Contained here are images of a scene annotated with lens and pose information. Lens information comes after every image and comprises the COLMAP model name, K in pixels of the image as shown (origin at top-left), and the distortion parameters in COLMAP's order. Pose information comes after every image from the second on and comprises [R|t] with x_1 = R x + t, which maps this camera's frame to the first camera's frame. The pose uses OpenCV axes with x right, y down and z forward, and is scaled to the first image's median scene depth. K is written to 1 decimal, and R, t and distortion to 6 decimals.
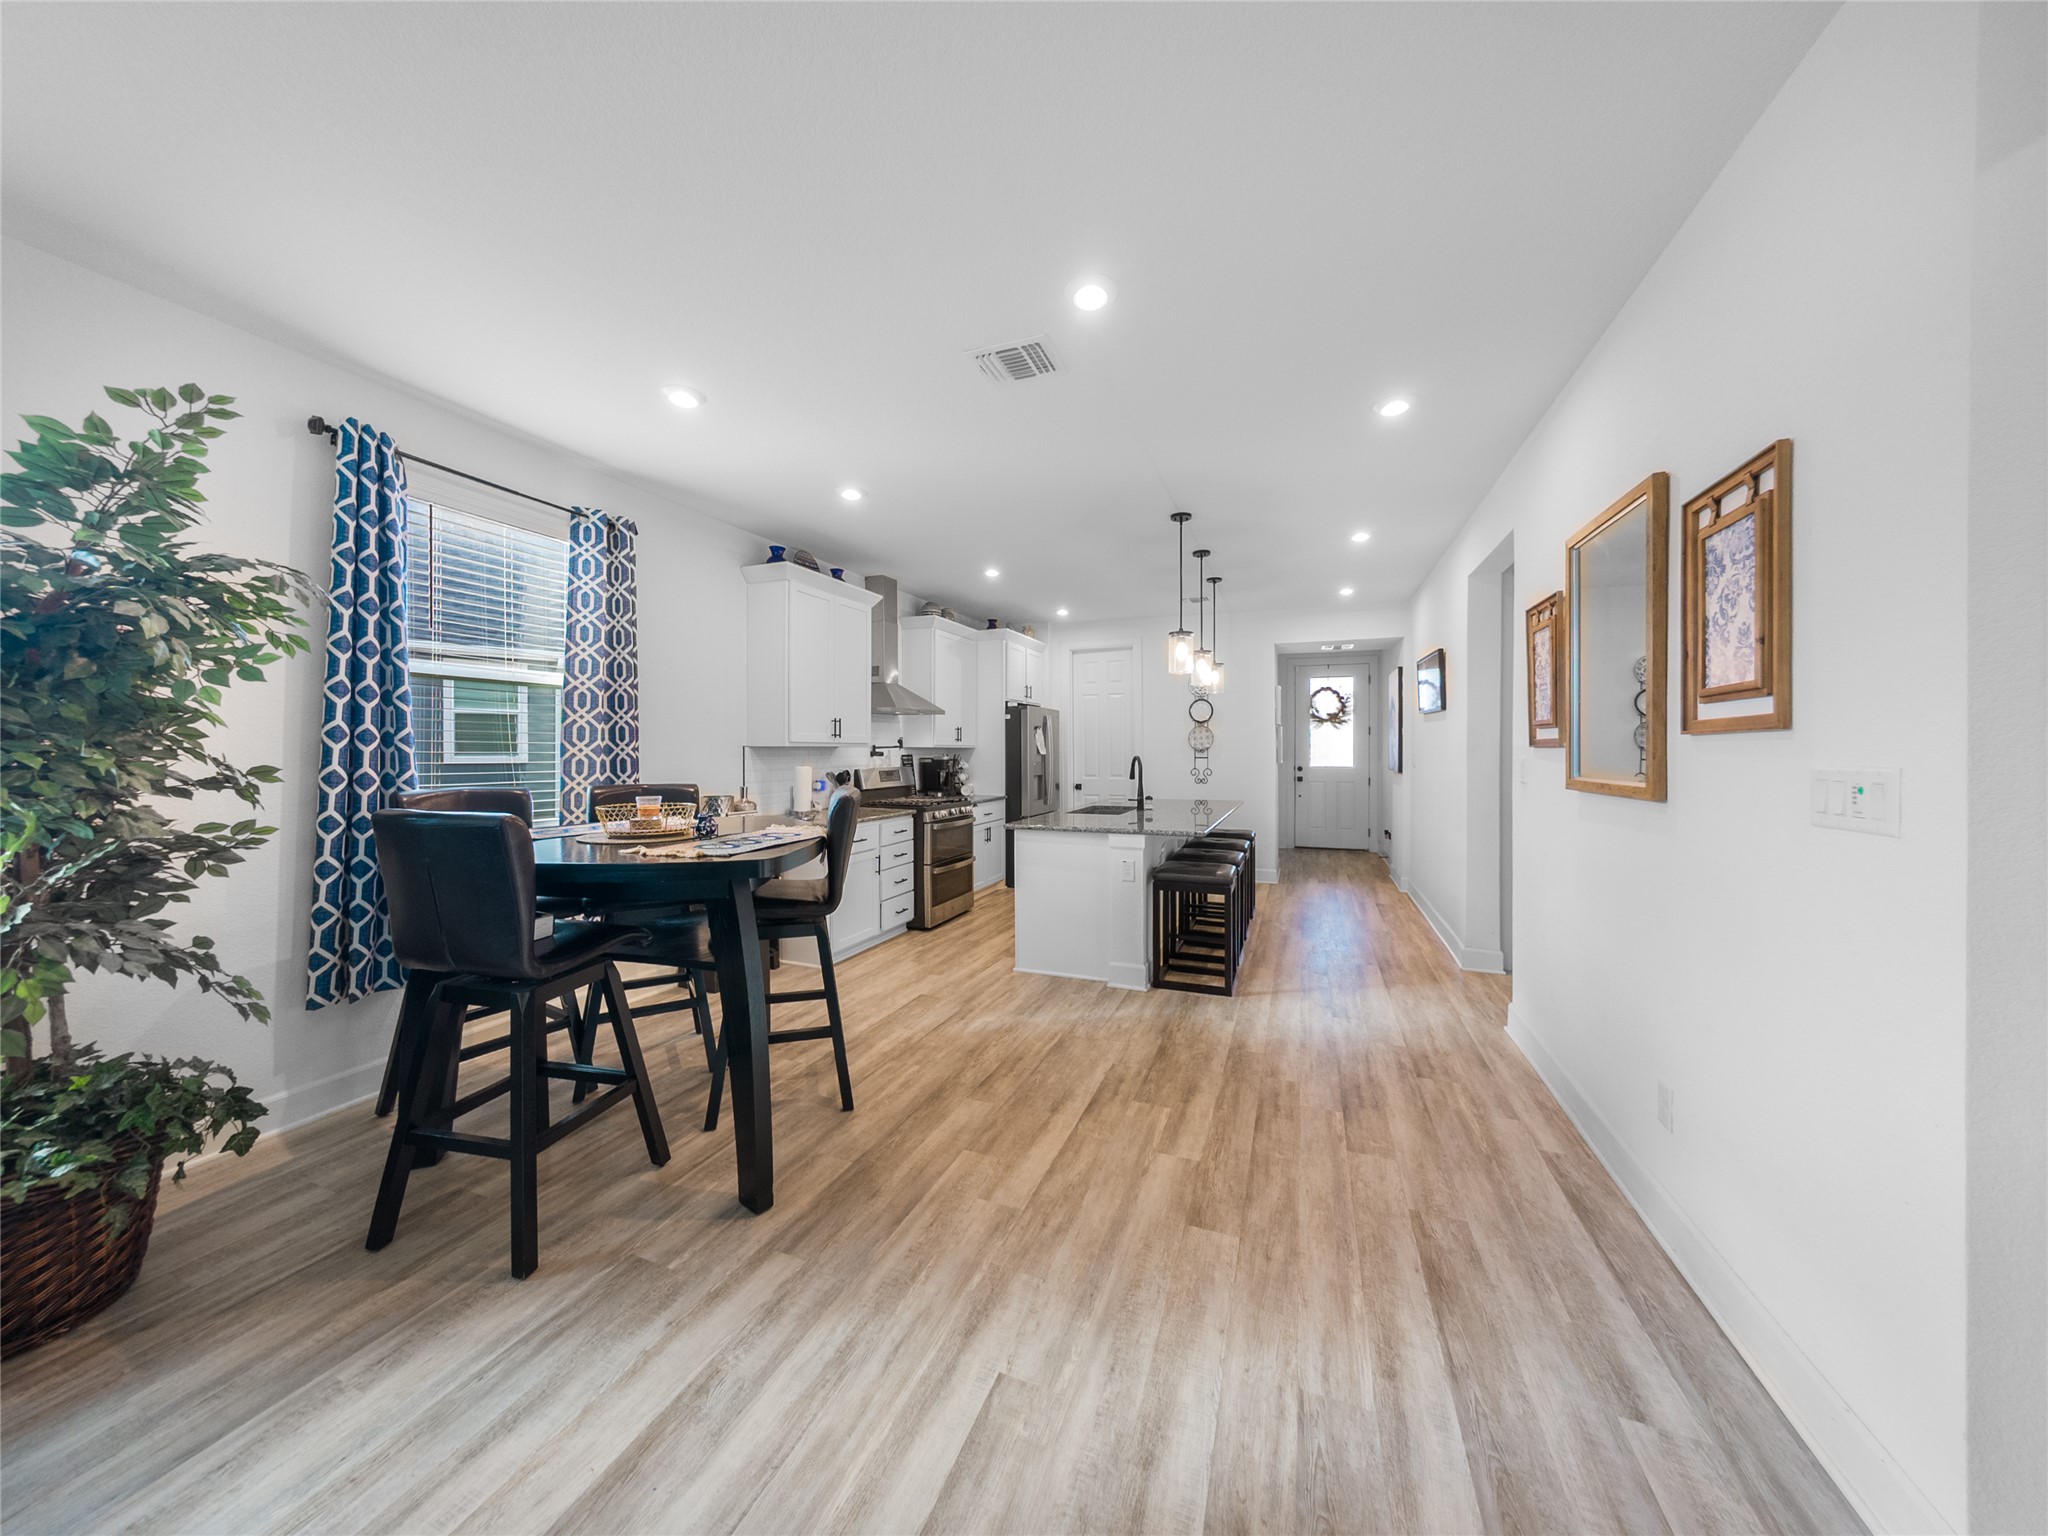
lens RADIAL K [[683.8, 0, 1022.3], [0, 683.8, 750.5], [0, 0, 1]] dist [0.001383, 0.000078]
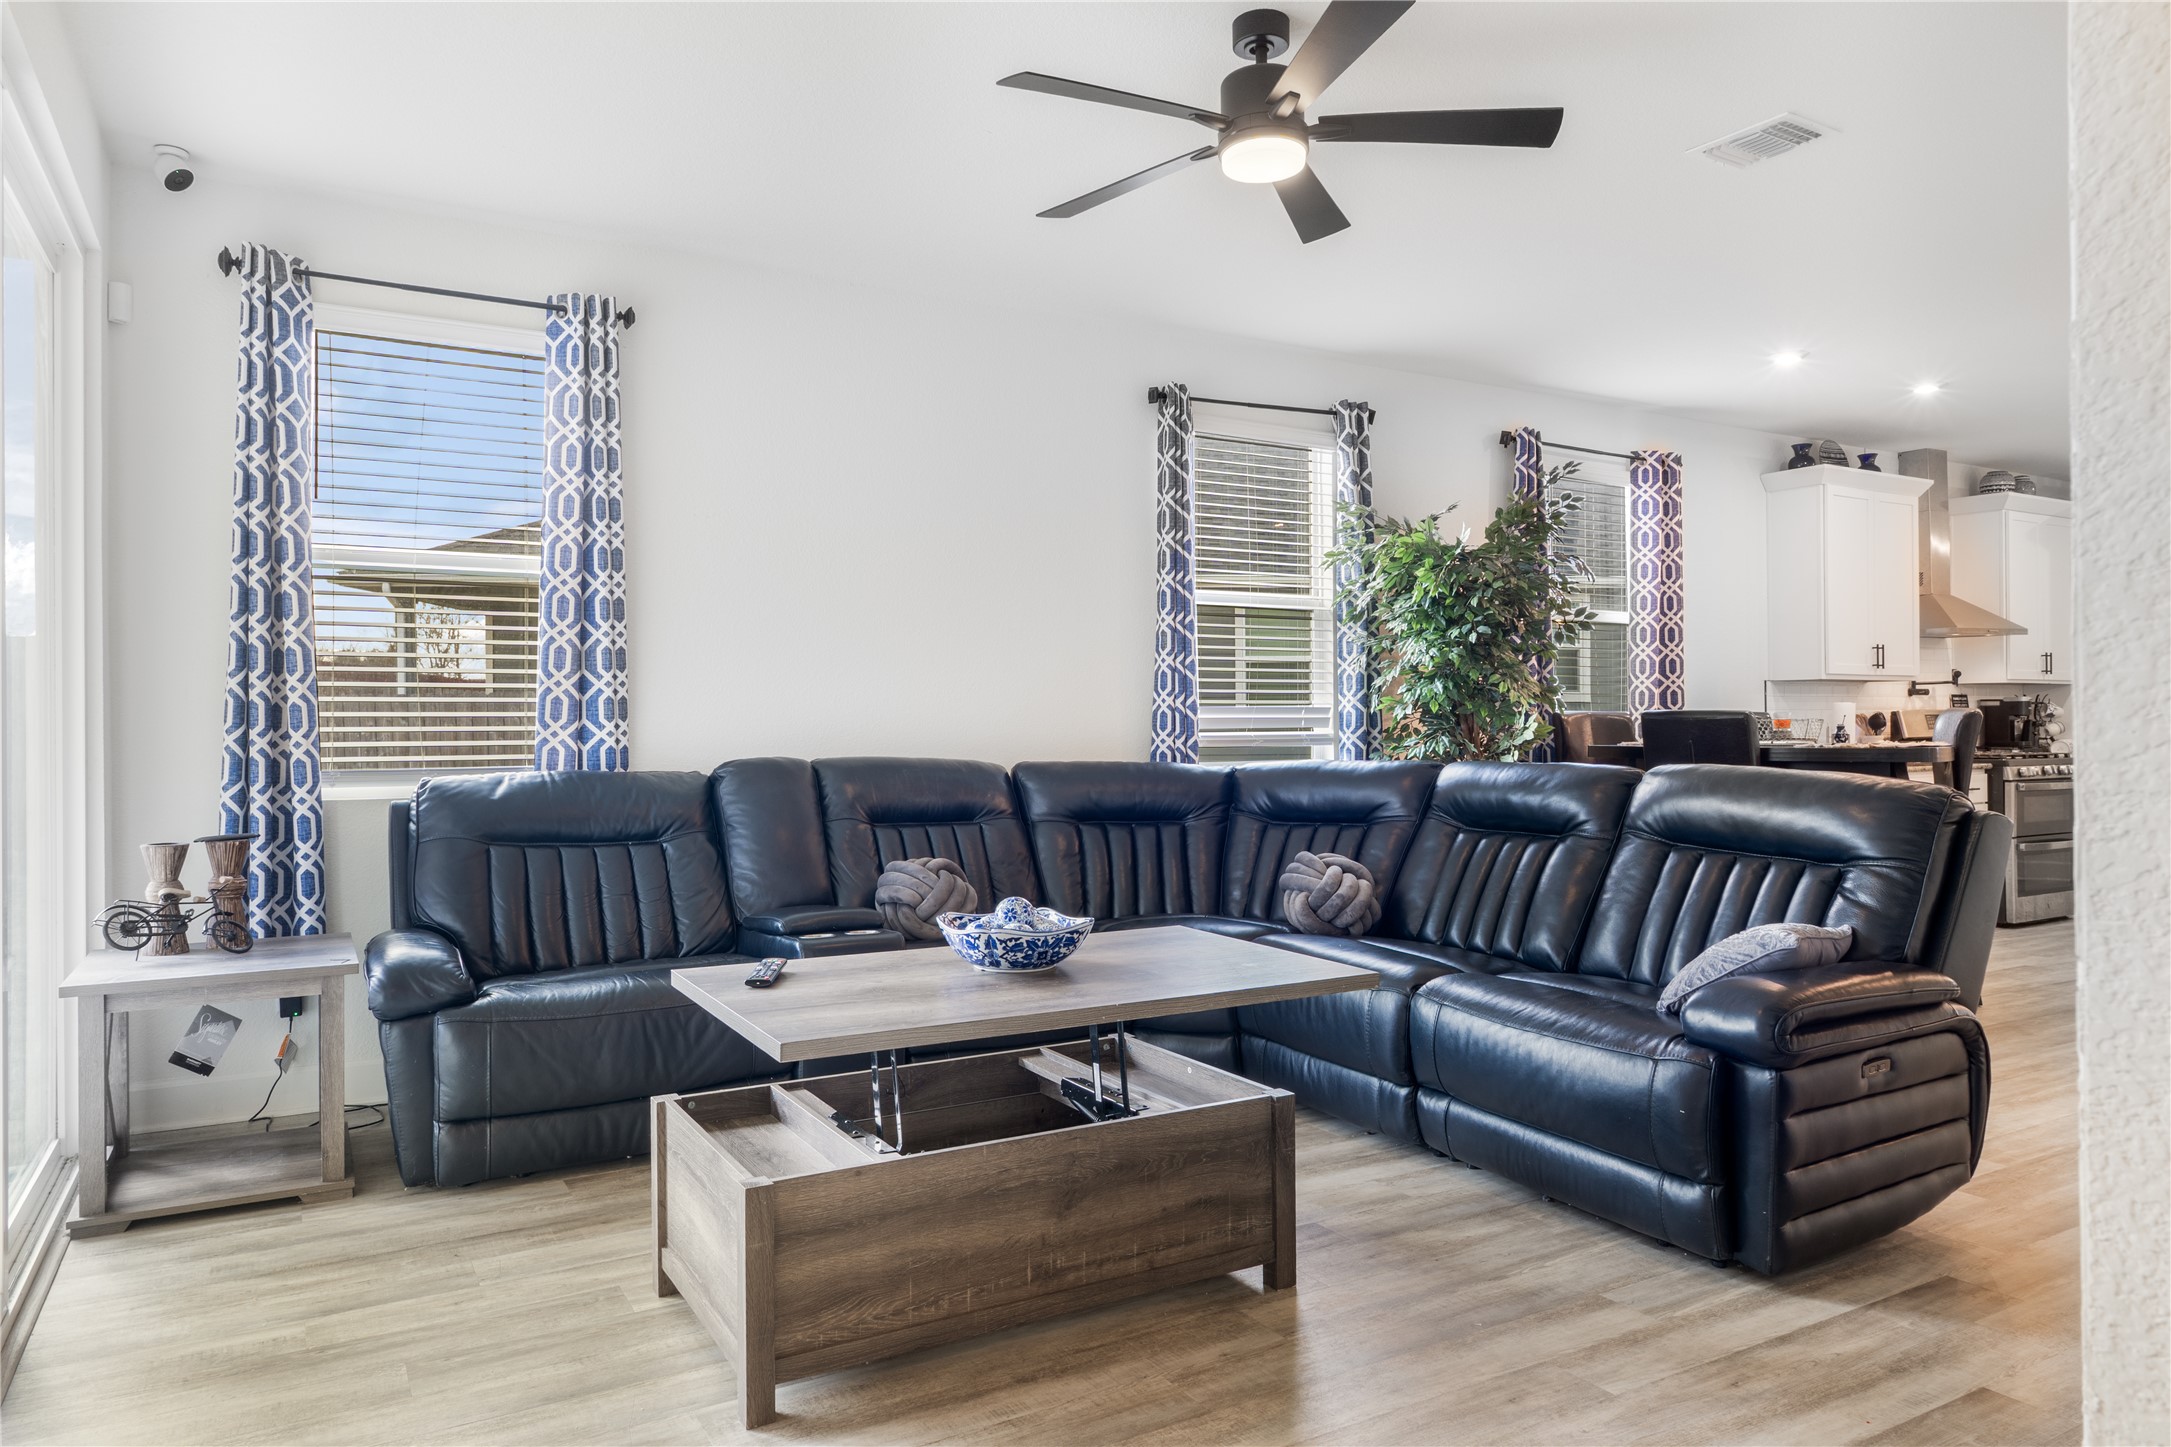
lens RADIAL K [[1362.6, 0, 1072.3], [0, 1362.6, 713.6], [0, 0, 1]] dist [-0.007354, -0.003813]
pose [[0.784228, -0.009166, -0.620405, -0.022197], [0.003793, 0.999943, -0.009978, 0.042662], [0.620461, 0.005472, 0.784218, -0.769398]]
